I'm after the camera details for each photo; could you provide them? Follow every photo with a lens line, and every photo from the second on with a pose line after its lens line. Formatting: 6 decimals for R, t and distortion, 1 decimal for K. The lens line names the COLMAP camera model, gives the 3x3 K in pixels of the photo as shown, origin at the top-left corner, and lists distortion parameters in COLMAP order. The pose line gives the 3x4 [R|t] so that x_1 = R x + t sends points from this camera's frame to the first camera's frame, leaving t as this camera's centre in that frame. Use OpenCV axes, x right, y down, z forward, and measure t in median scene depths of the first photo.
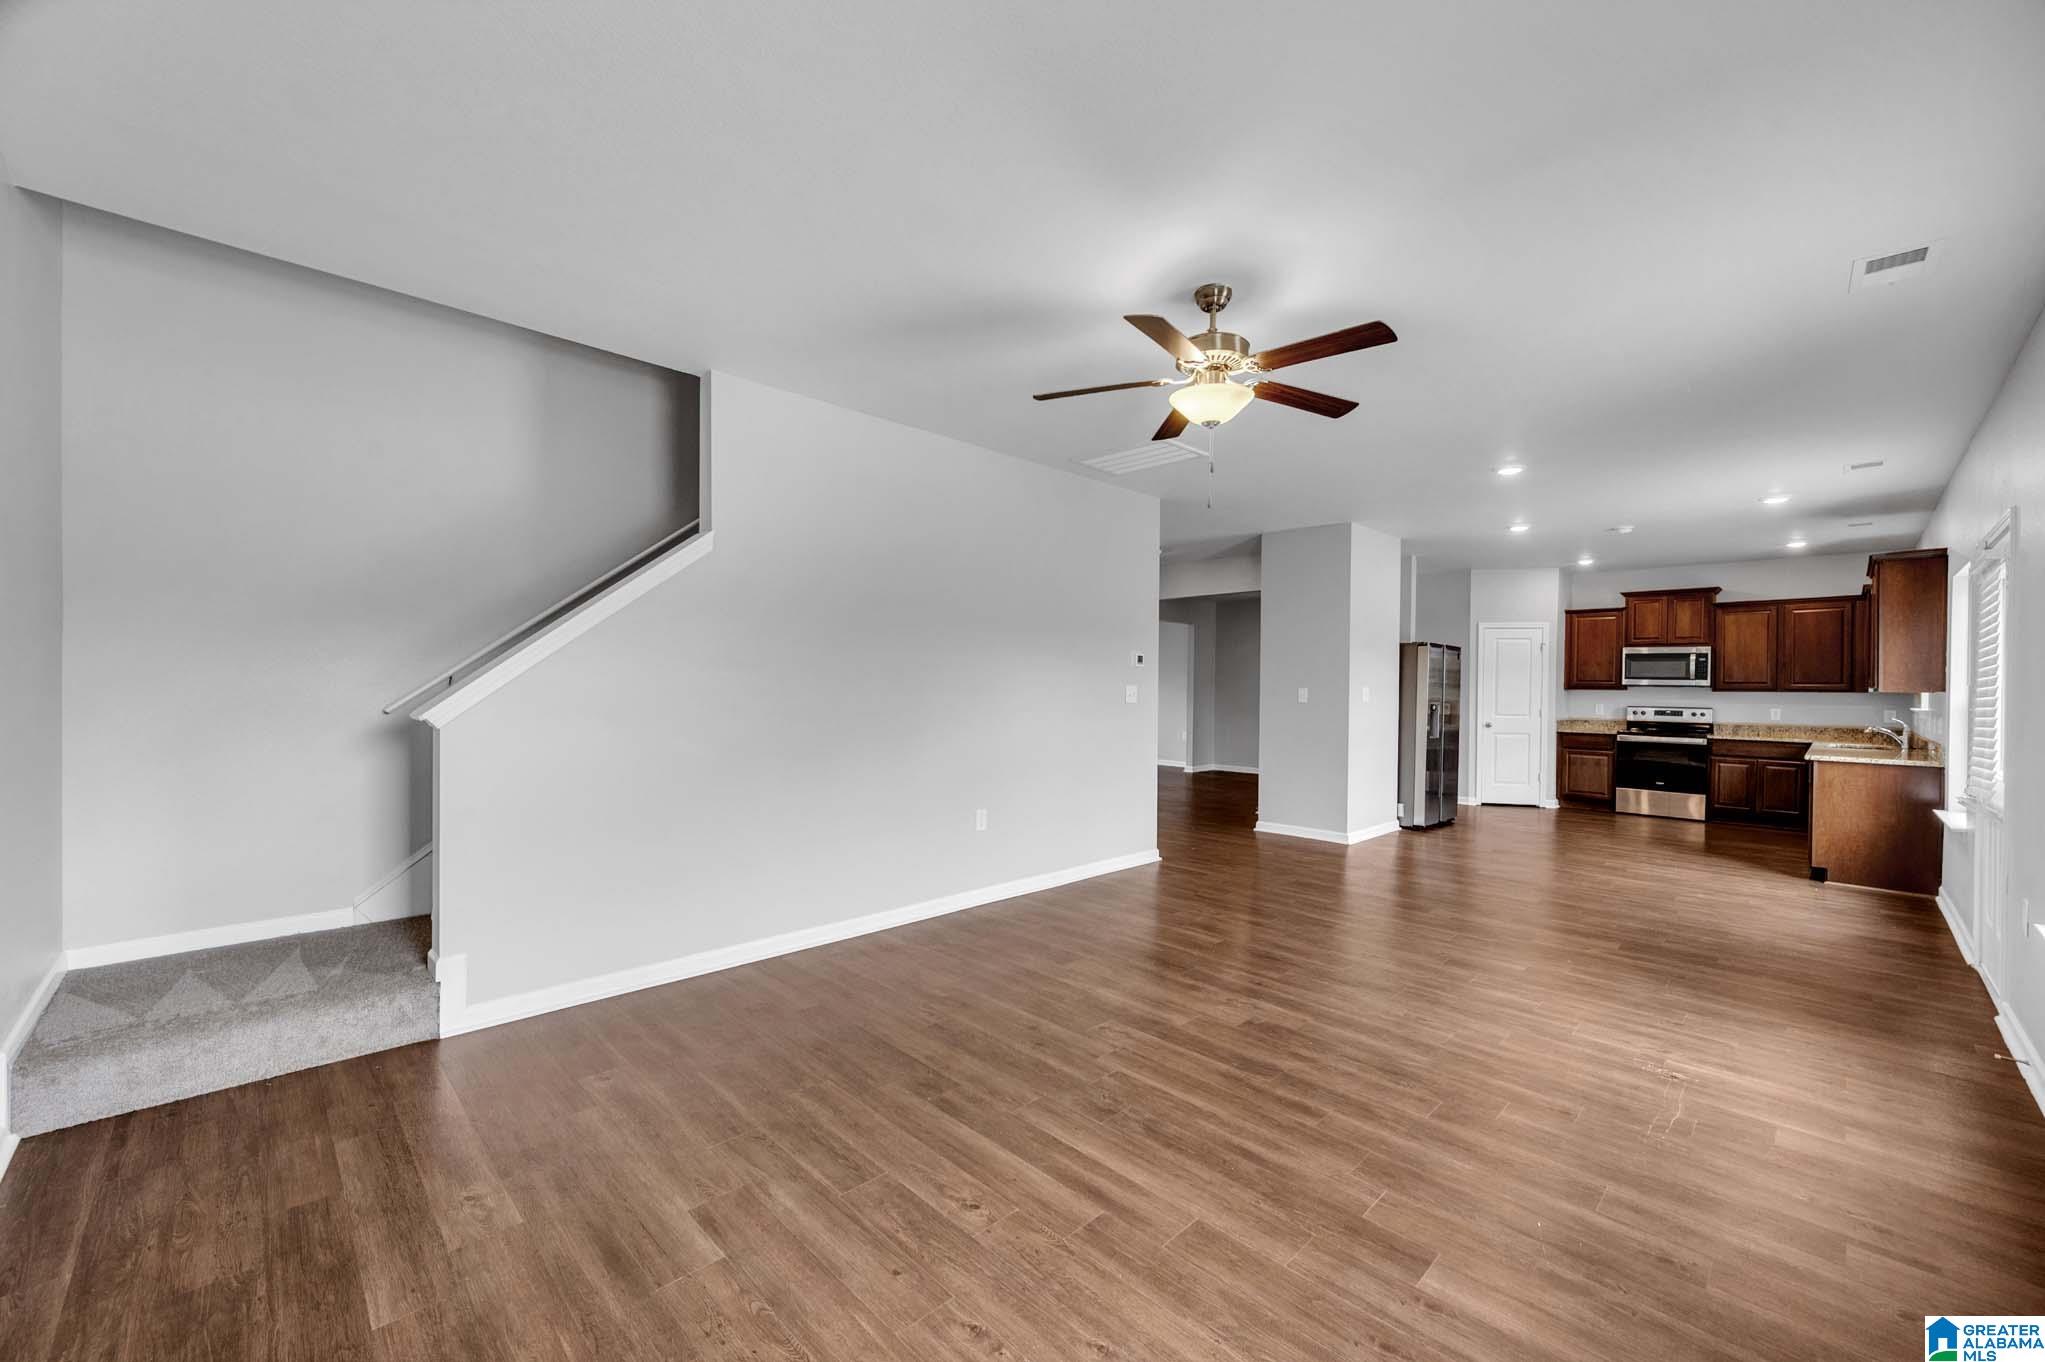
lens RADIAL K [[797.1, 0, 1022.7], [0, 797.1, 694.4], [0, 0, 1]] dist [0.001760, 0.000102]
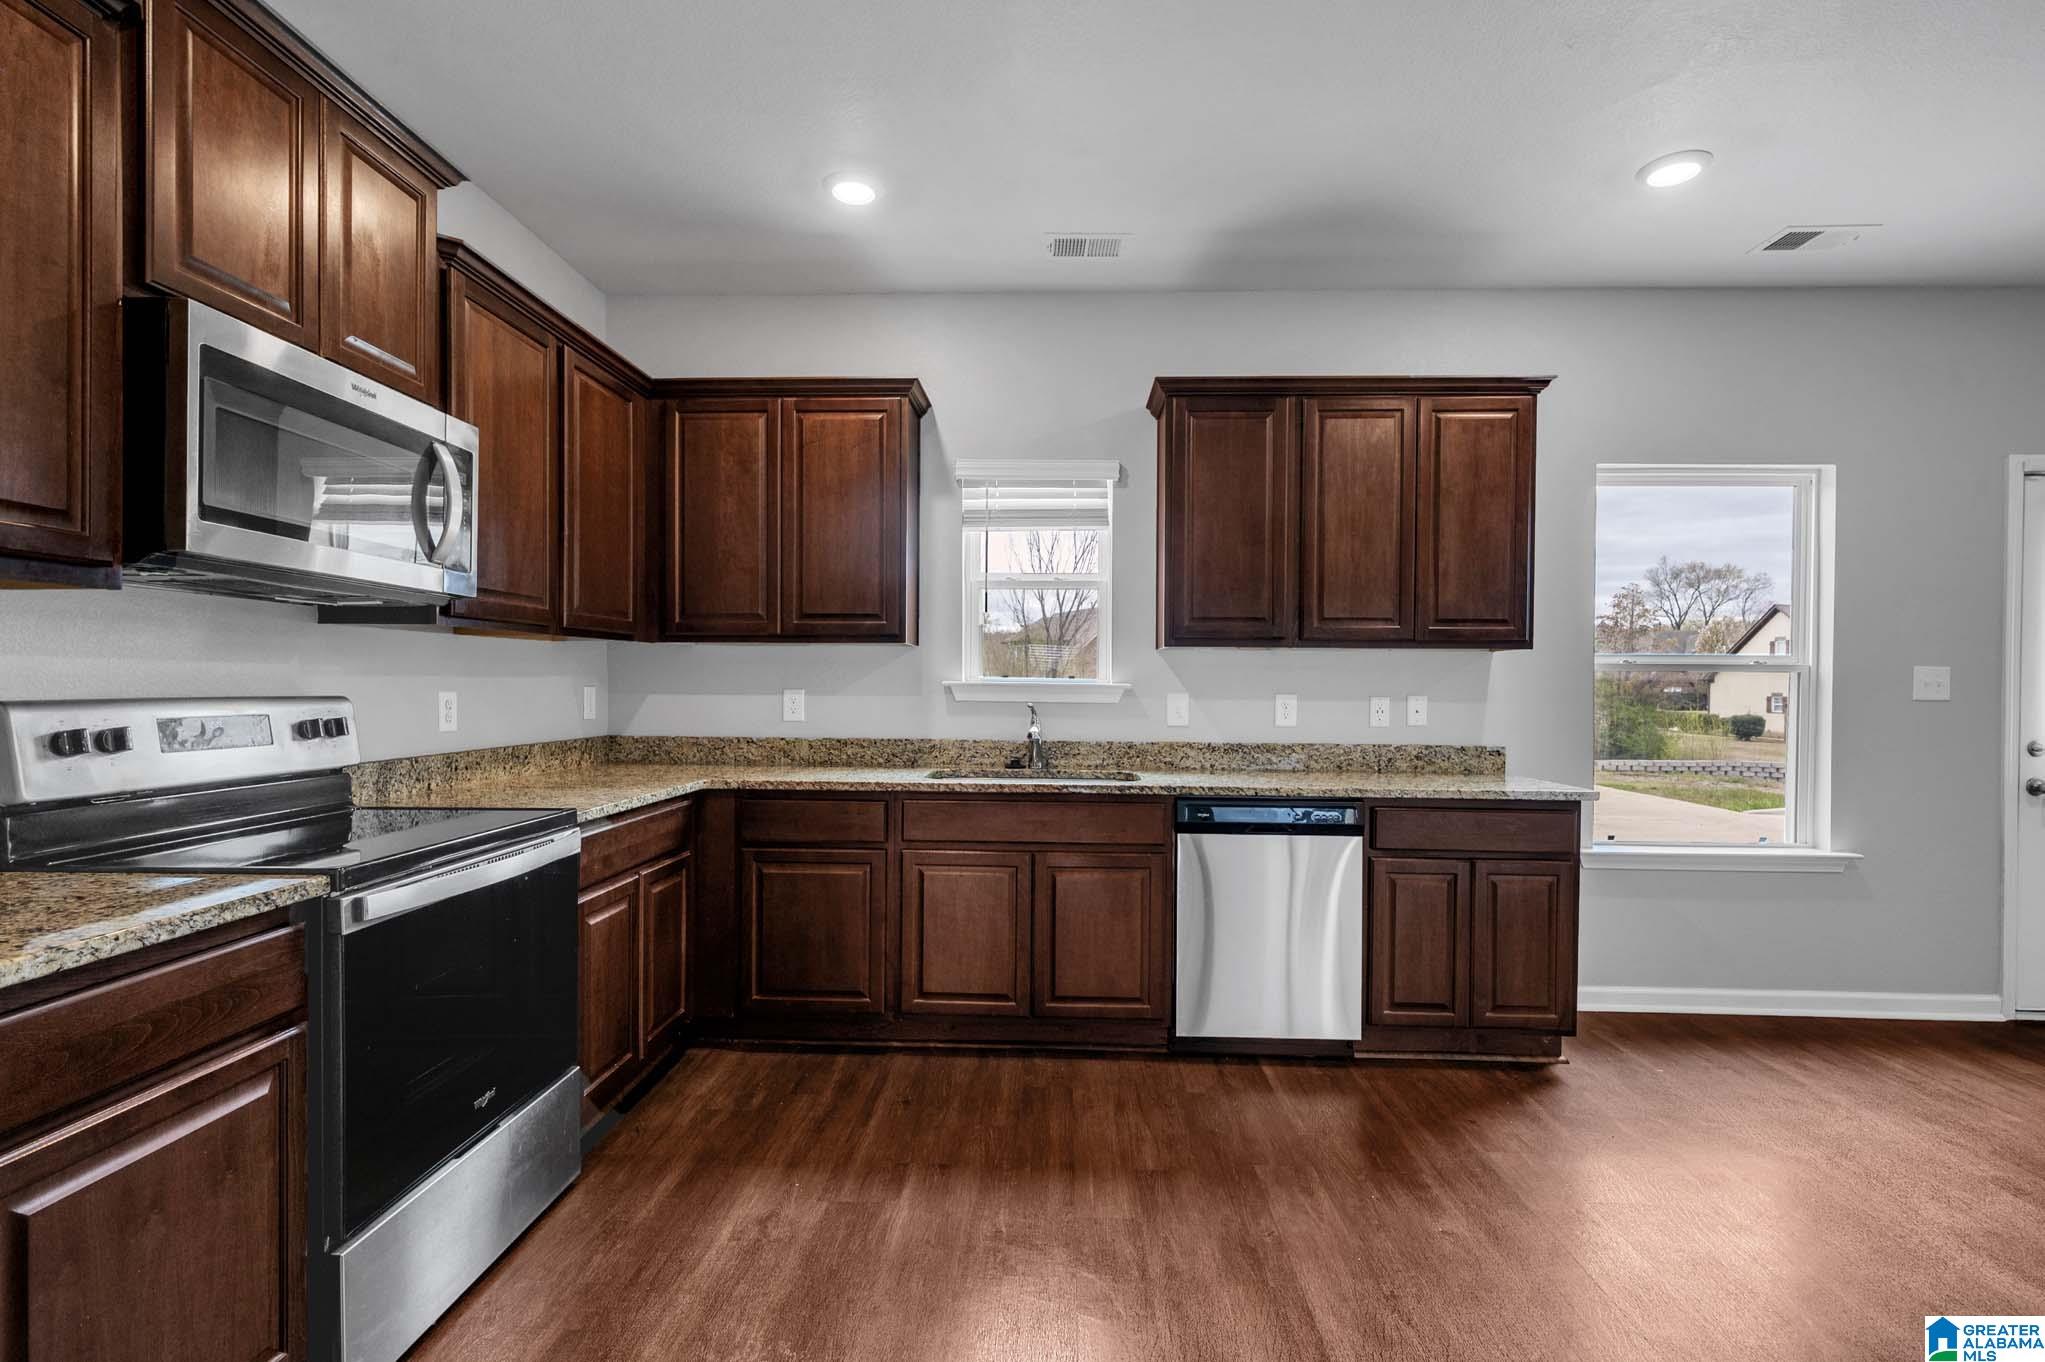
lens RADIAL K [[941.6, 0, 1023.0], [0, 941.6, 690.0], [0, 0, 1]] dist [0.003618, 0.000391]
pose [[-0.689526, -0.021518, 0.723941, 0.527663], [-0.005402, 0.999684, 0.024568, 0.007355], [-0.724241, 0.013029, -0.689424, 1.015104]]
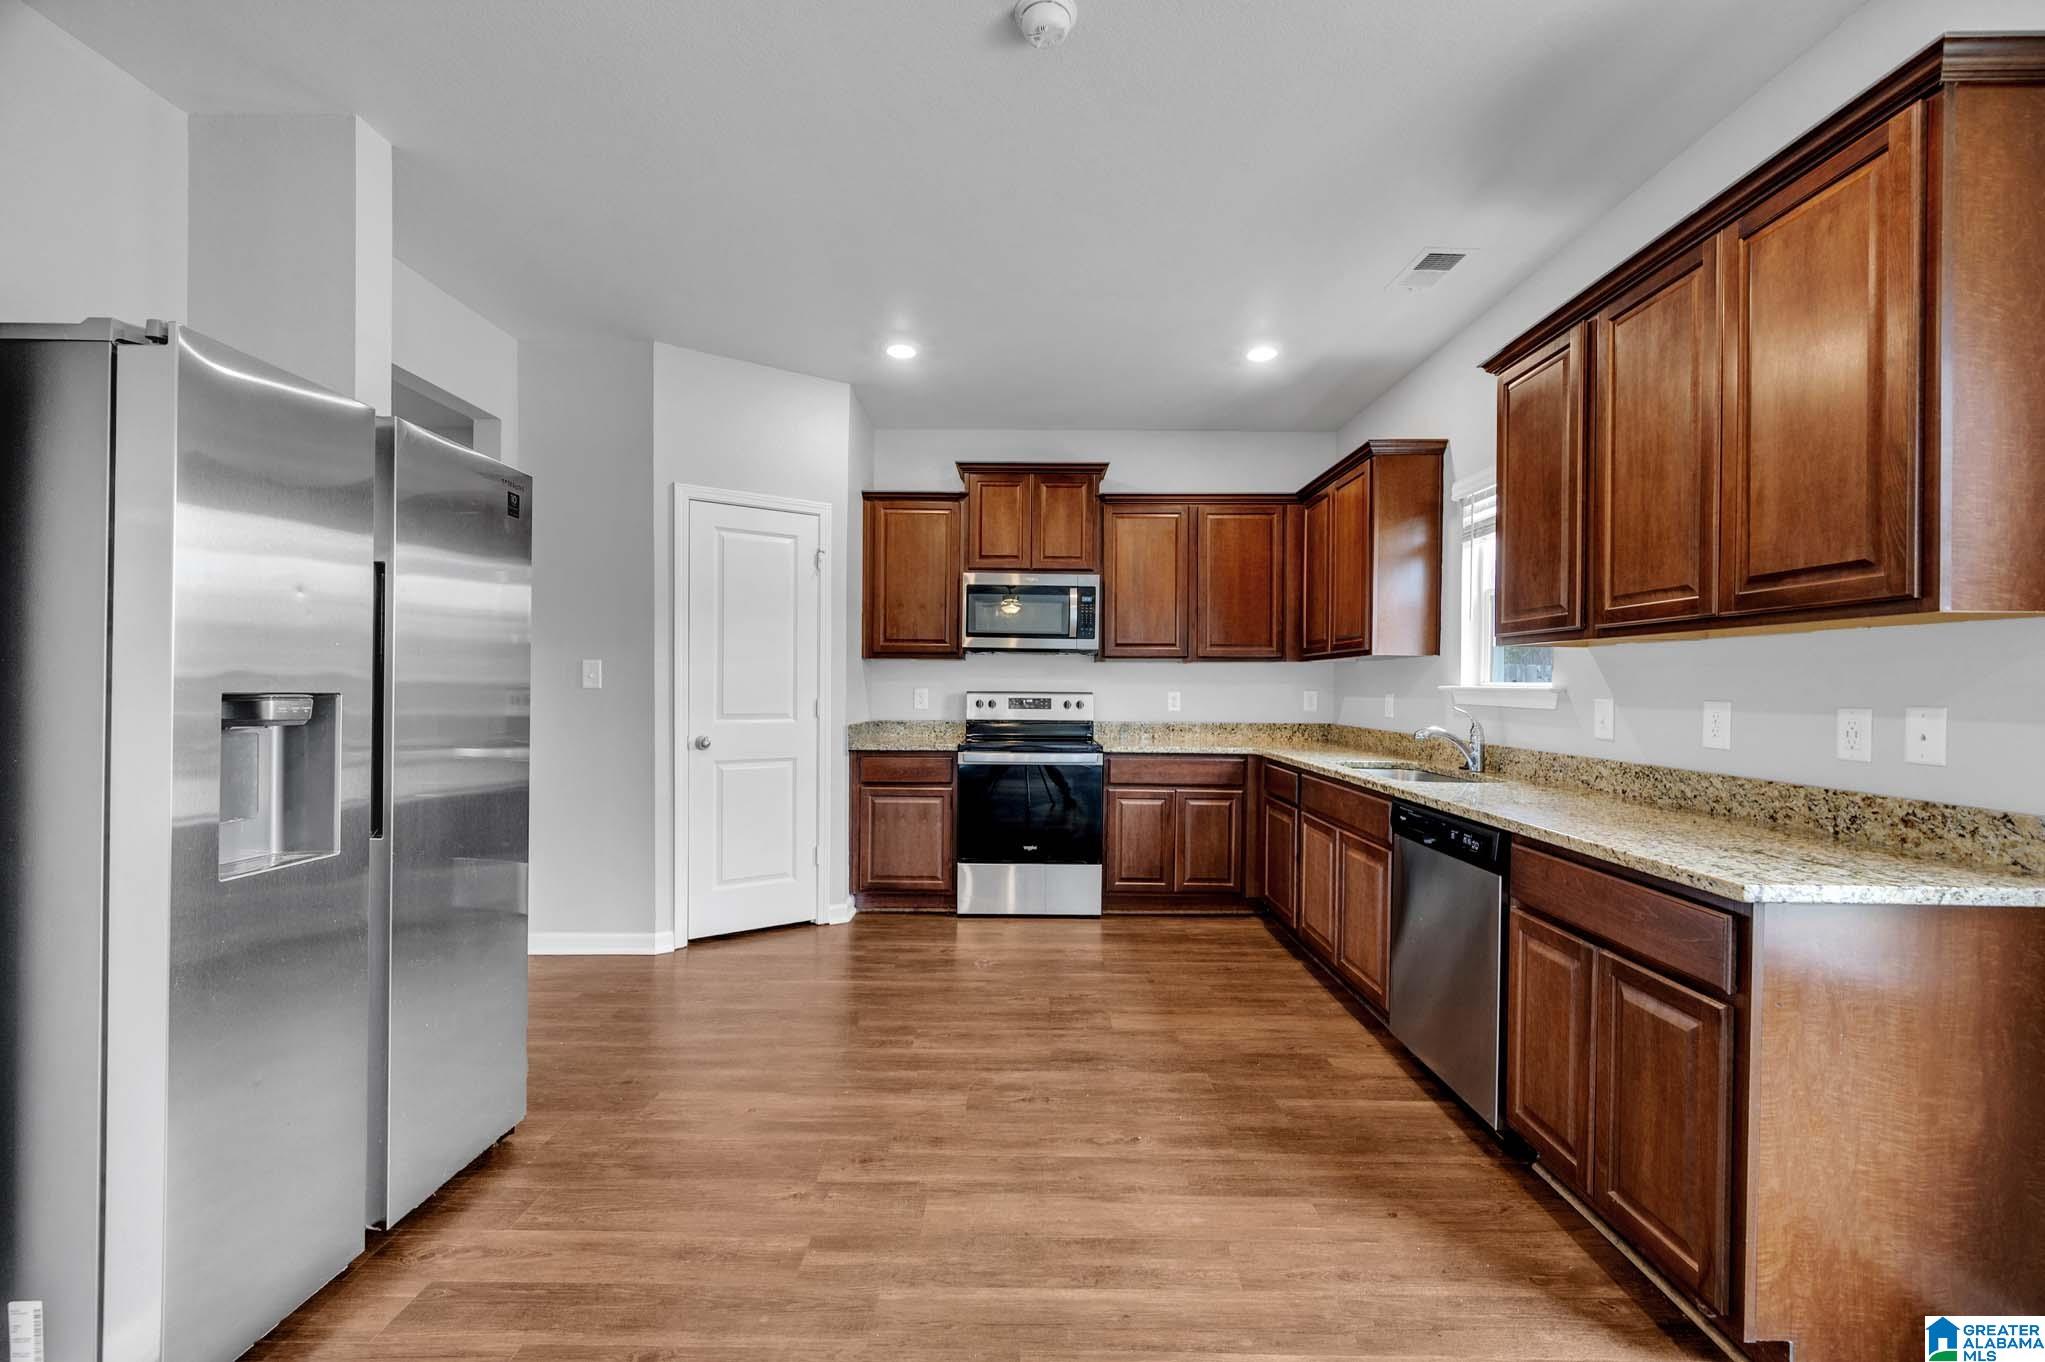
lens RADIAL K [[797.1, 0, 1021.9], [0, 797.1, 687.2], [0, 0, 1]] dist [0.001760, 0.000102]
pose [[0.695929, -0.007470, 0.718071, 0.429286], [0.009501, 0.999954, 0.001194, 0.011838], [-0.718047, 0.005992, 0.695968, 0.638951]]
